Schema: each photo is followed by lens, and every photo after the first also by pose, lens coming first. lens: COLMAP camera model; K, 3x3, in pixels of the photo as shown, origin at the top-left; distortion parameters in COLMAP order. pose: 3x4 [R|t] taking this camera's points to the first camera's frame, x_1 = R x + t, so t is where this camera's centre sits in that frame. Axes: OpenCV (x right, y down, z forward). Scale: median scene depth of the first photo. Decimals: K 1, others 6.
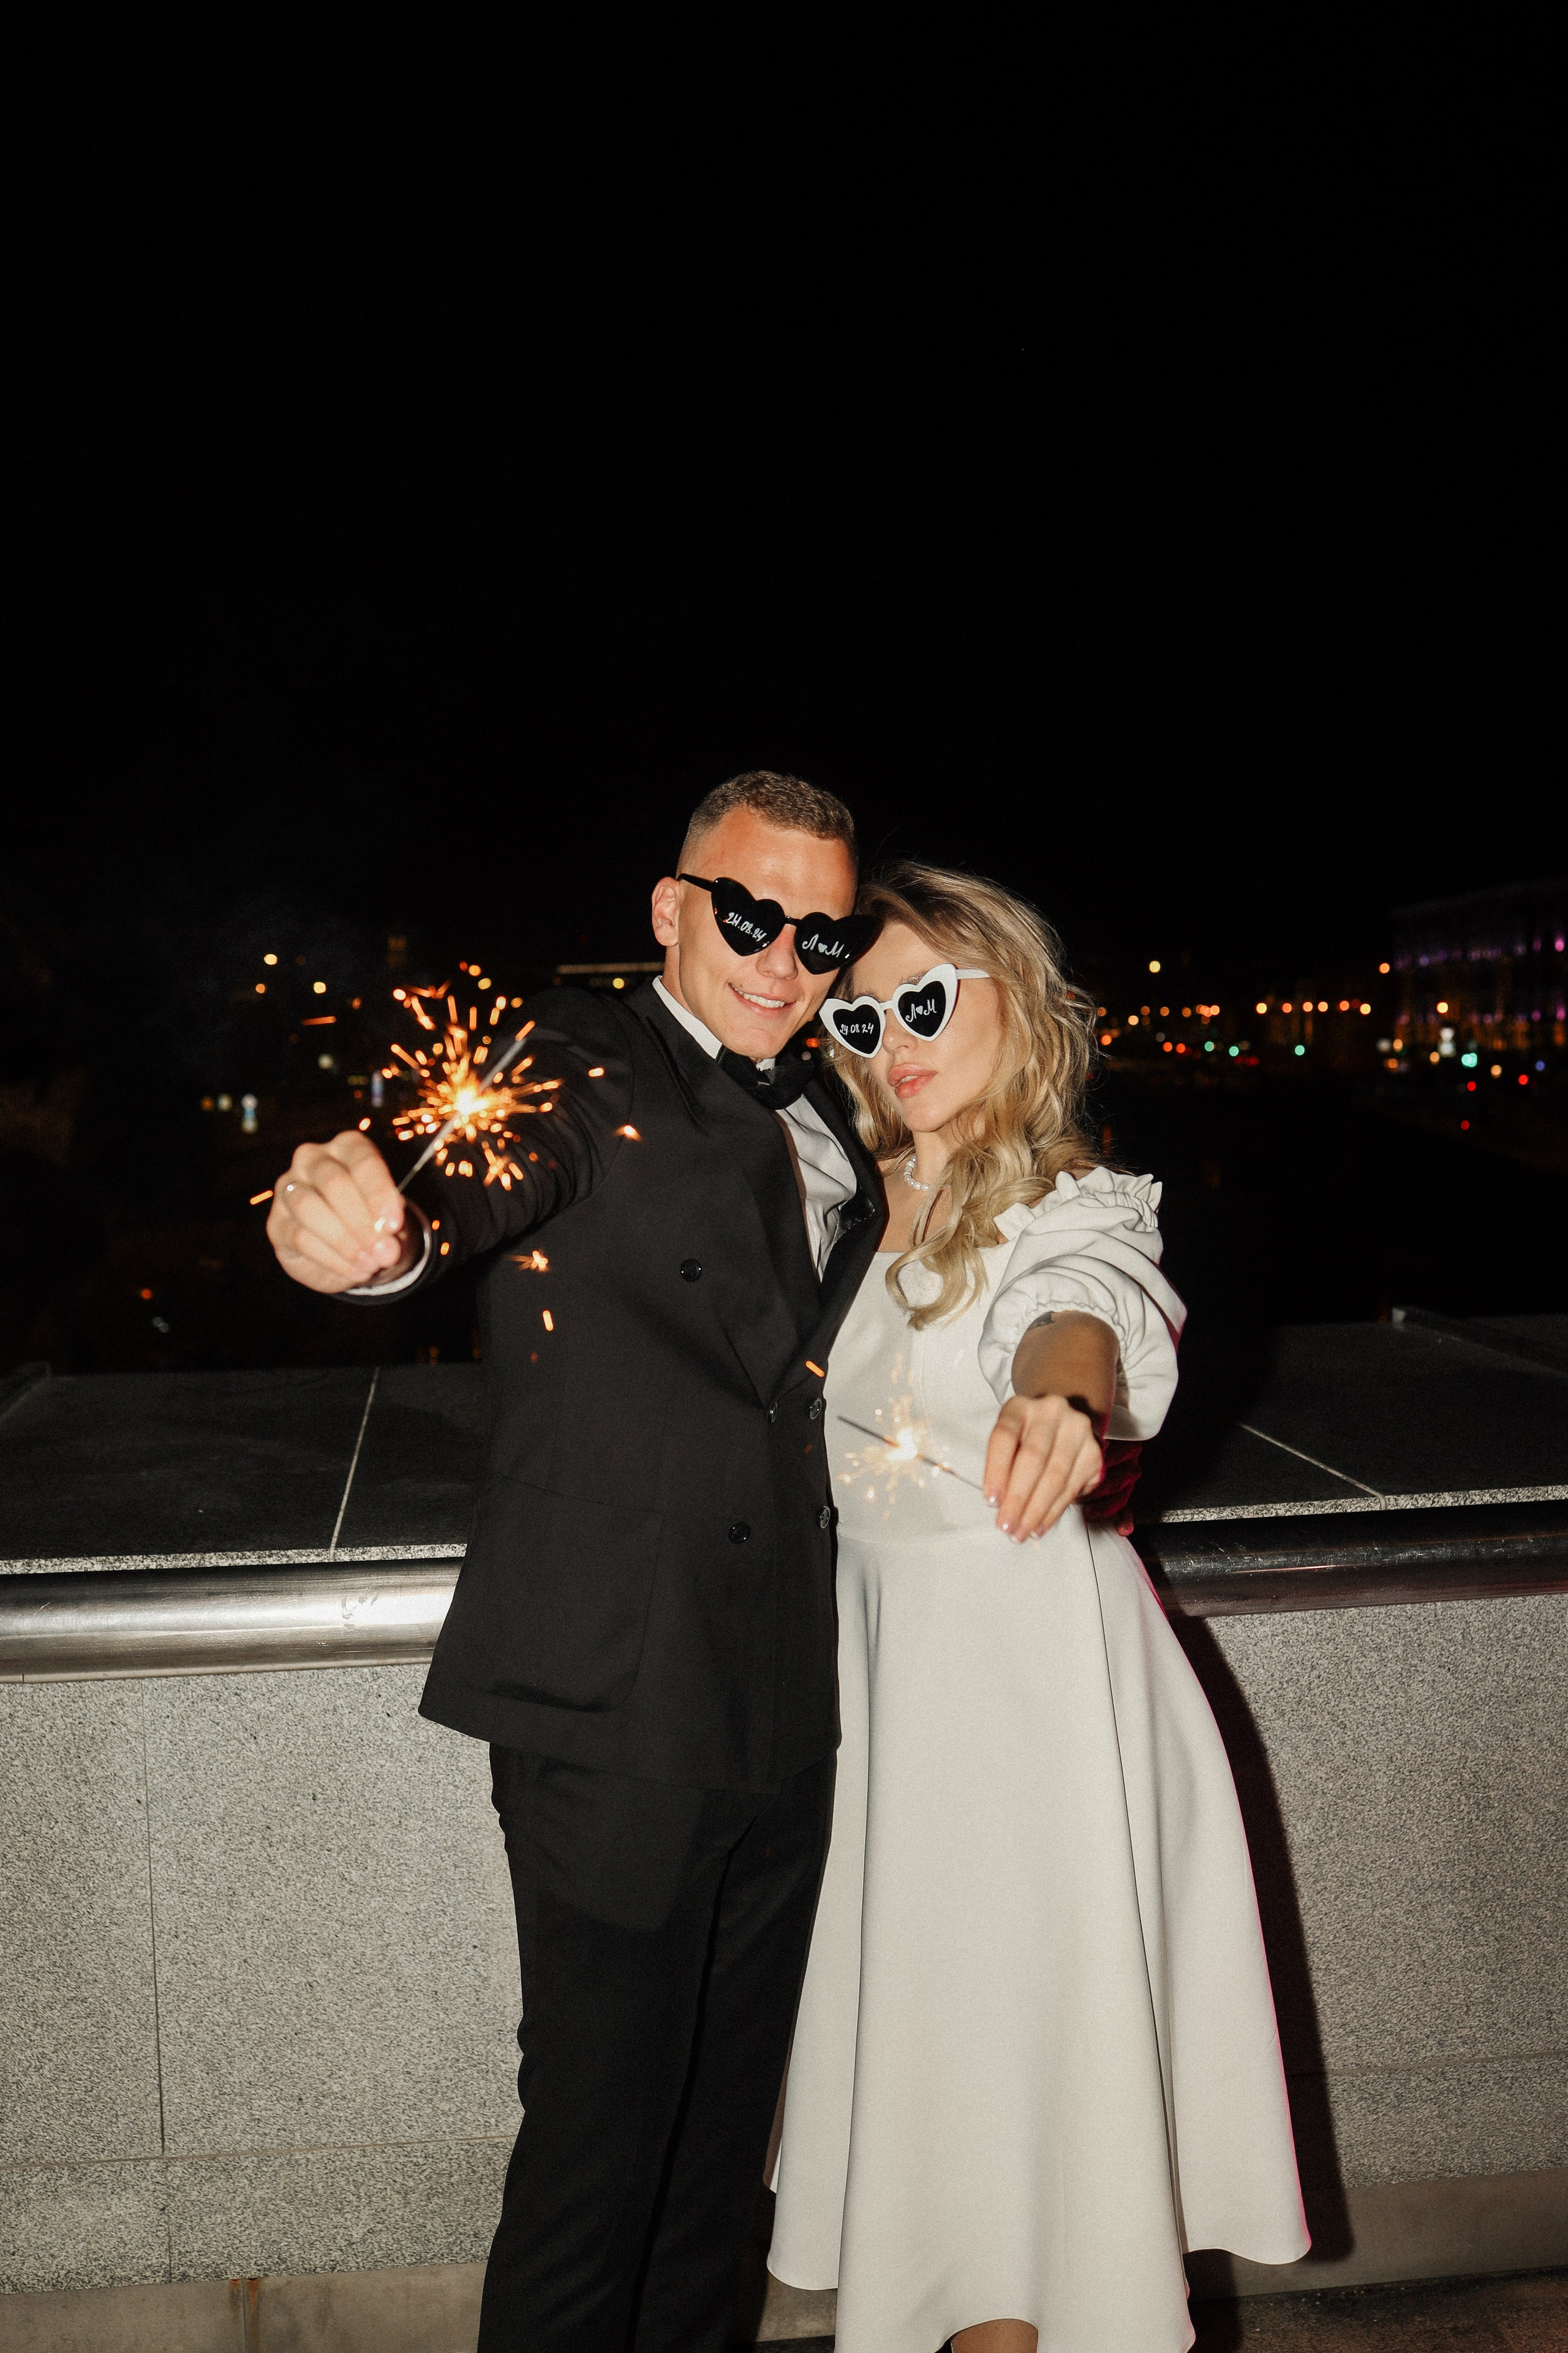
lens RADIAL K [[2615.7, 0, 844.8], [0, 2615.7, 1086.0], [0, 0, 1]] dist [-0.070285, 0.025202]
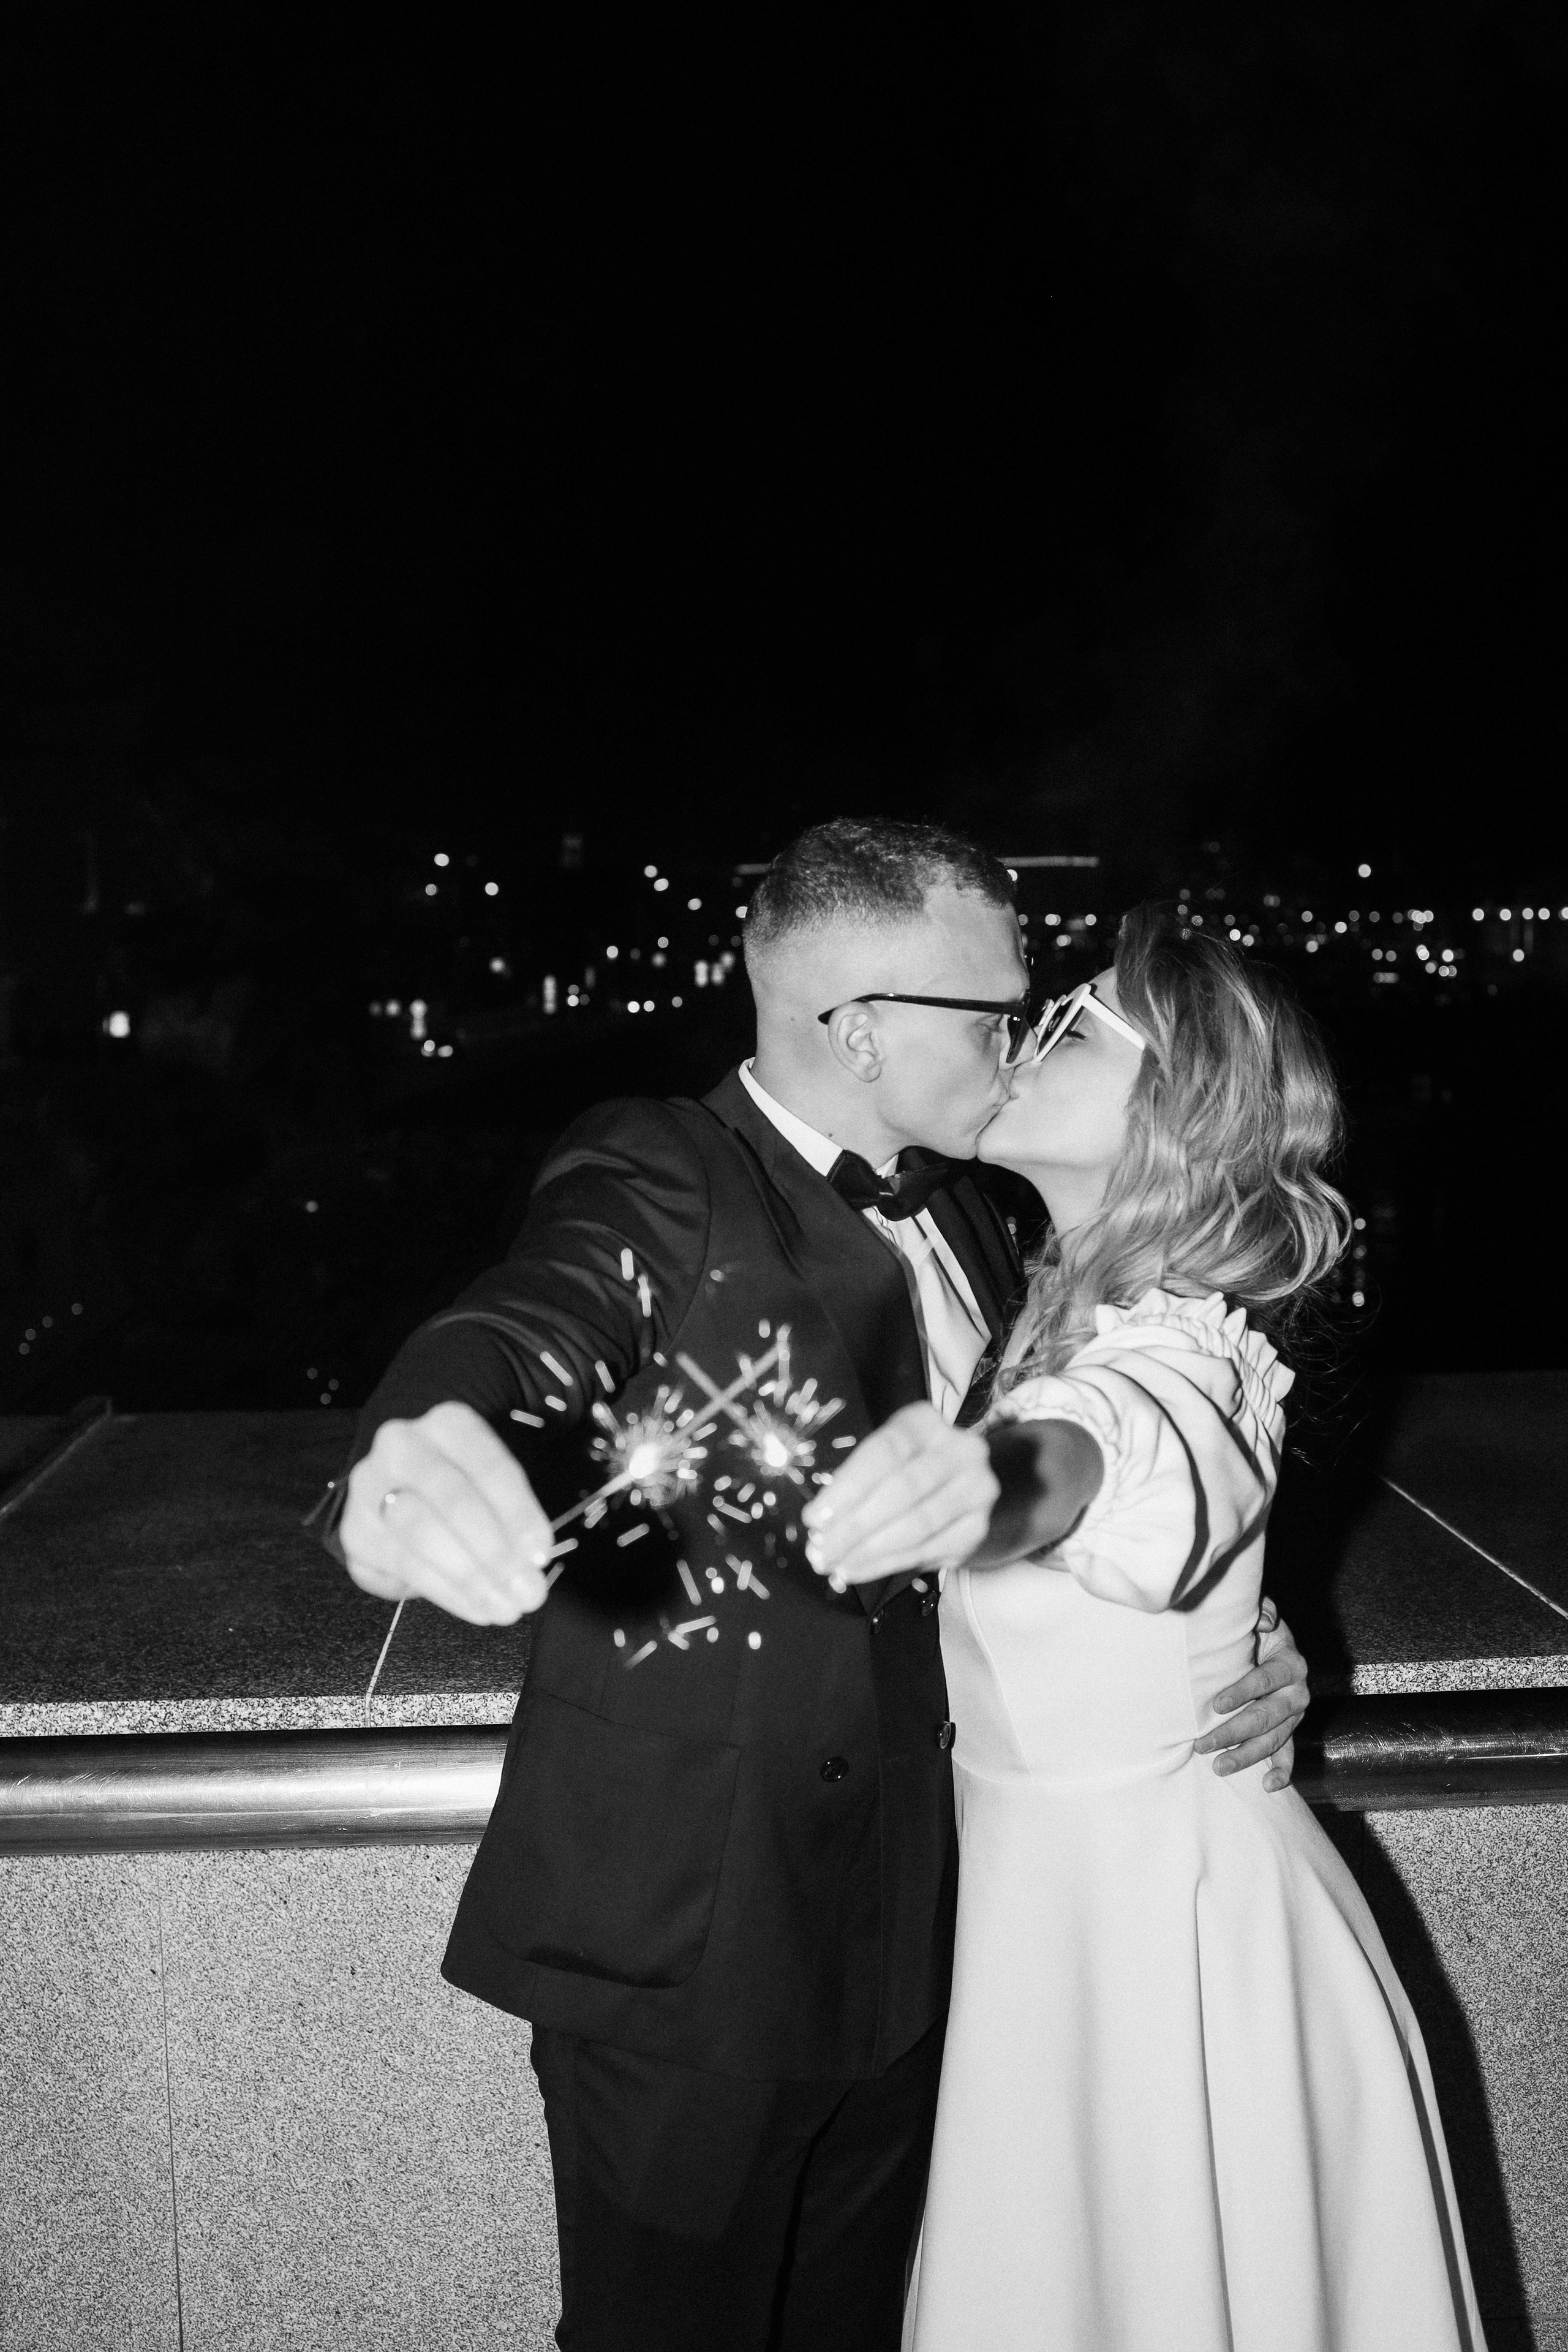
lens RADIAL K [[2647.0, 0, 819.0], [0, 2647.0, 1060.3], [0, 0, 1]] dist [-0.139390, 0.260874]
pose [[0.996213, 0.006256, -0.086723, 0.024236], [-0.002757, 0.999179, 0.040409, -0.065694], [0.086905, -0.040017, 0.995413, 0.159584]]
